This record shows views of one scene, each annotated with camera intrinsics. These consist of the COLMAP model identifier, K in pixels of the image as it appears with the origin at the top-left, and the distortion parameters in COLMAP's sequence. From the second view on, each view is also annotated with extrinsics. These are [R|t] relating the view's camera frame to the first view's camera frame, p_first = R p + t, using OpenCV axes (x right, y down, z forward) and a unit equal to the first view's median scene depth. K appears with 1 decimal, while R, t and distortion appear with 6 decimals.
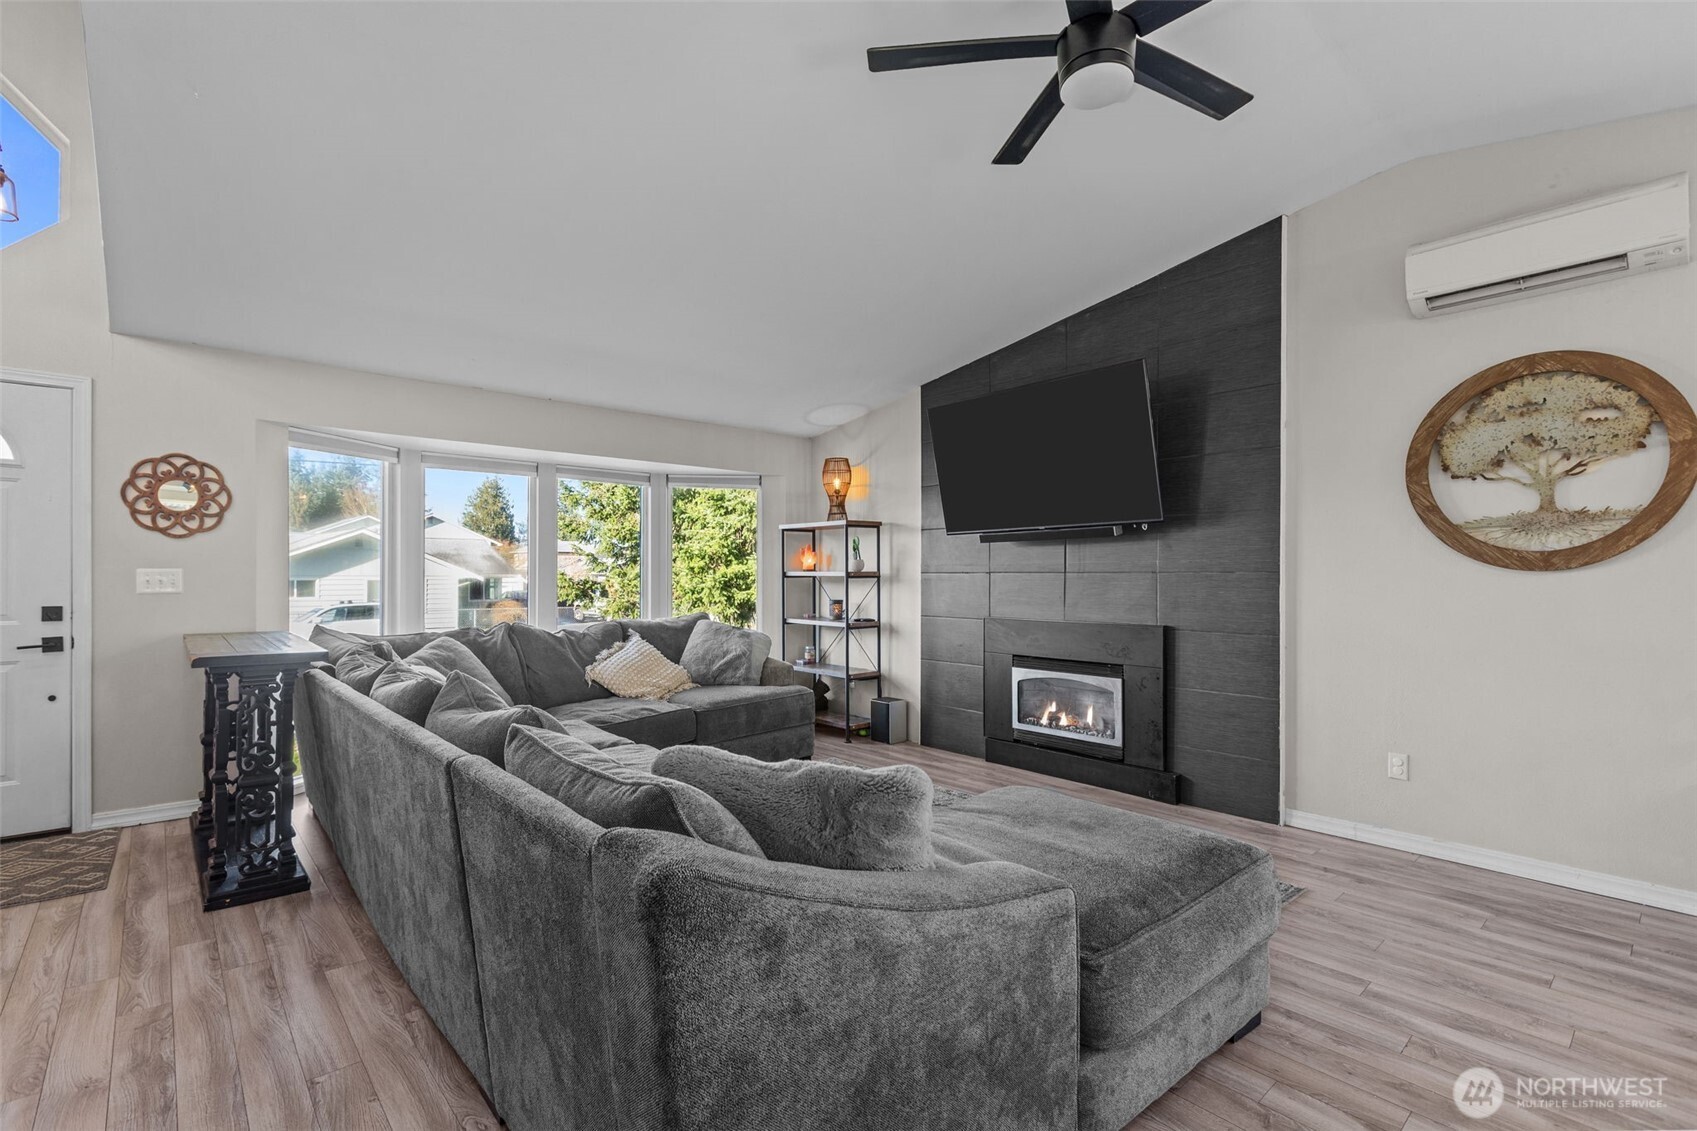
lens RADIAL K [[772.2, 0, 833.5], [0, 772.2, 575.5], [0, 0, 1]] dist [-0.000065, 0.000188]
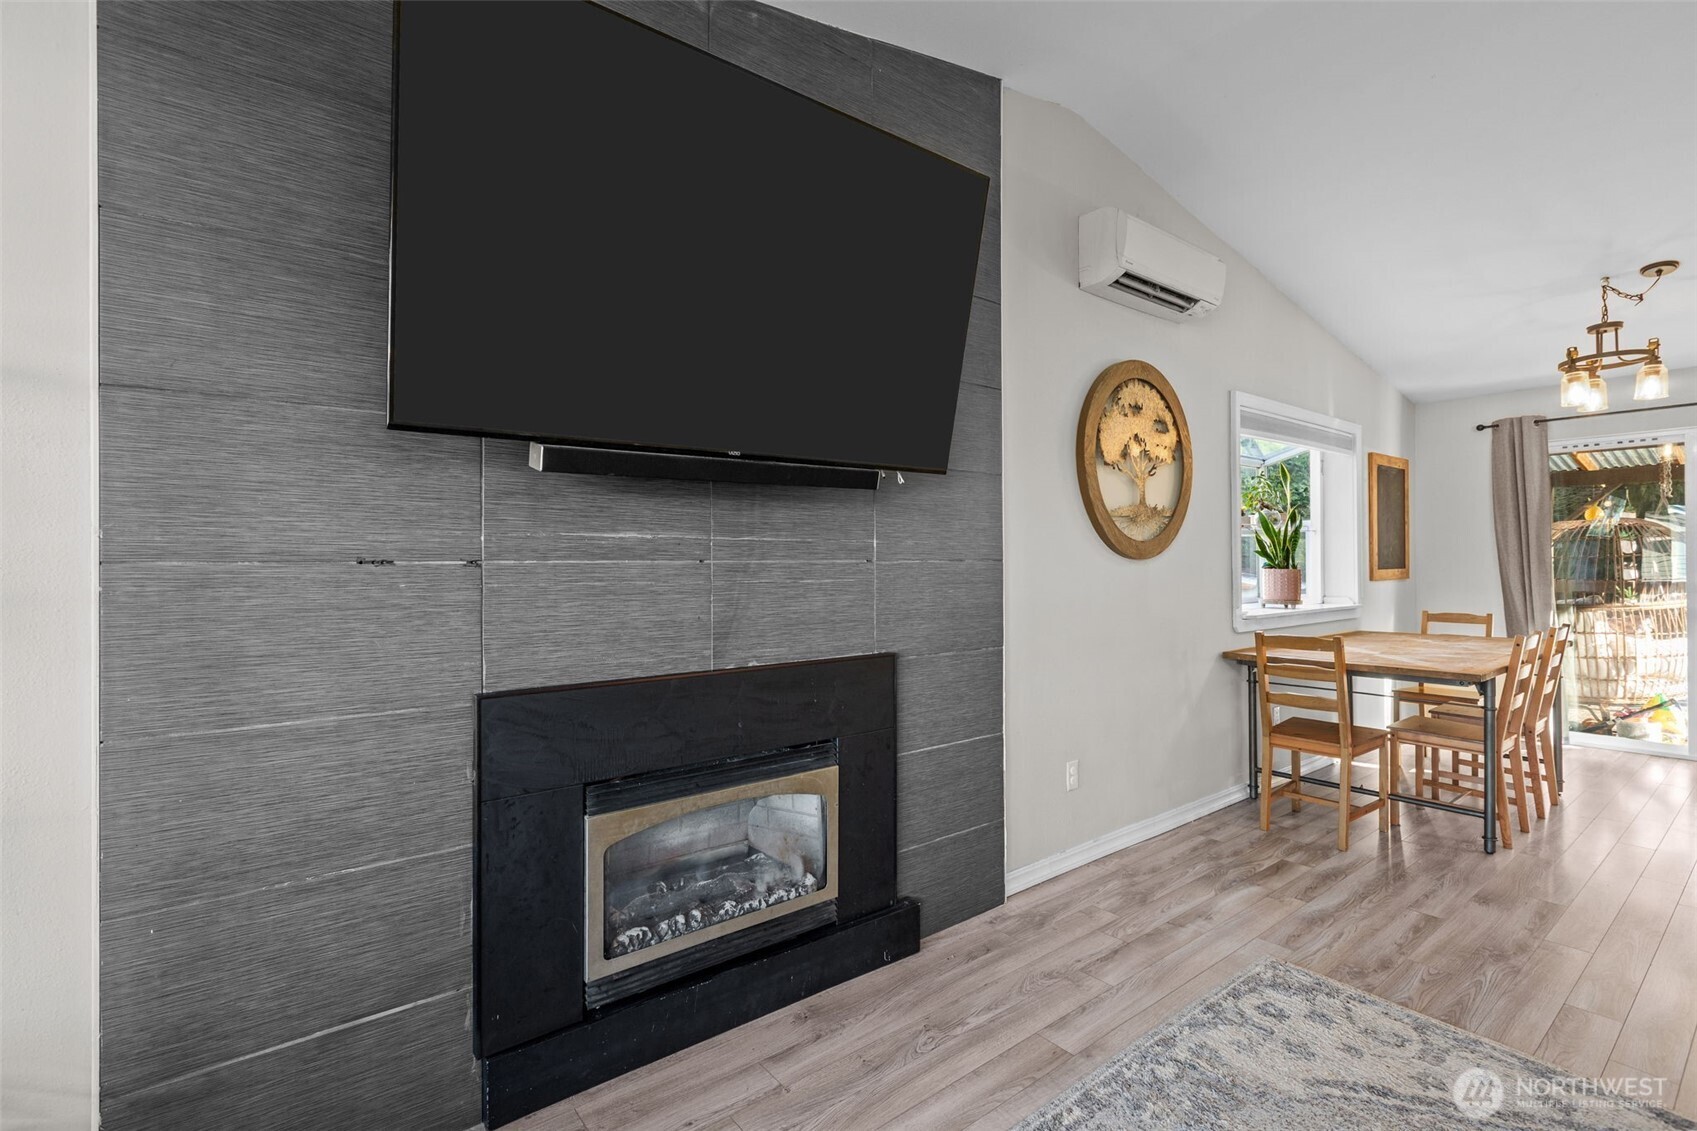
lens RADIAL K [[769.7, 0, 841.7], [0, 769.7, 562.6], [0, 0, 1]] dist [0.001815, -0.000938]
pose [[0.056684, 0.000216, 0.998392, -0.144993], [0.006069, 0.999981, -0.000560, -0.002464], [-0.998374, 0.006091, 0.056682, 0.968534]]
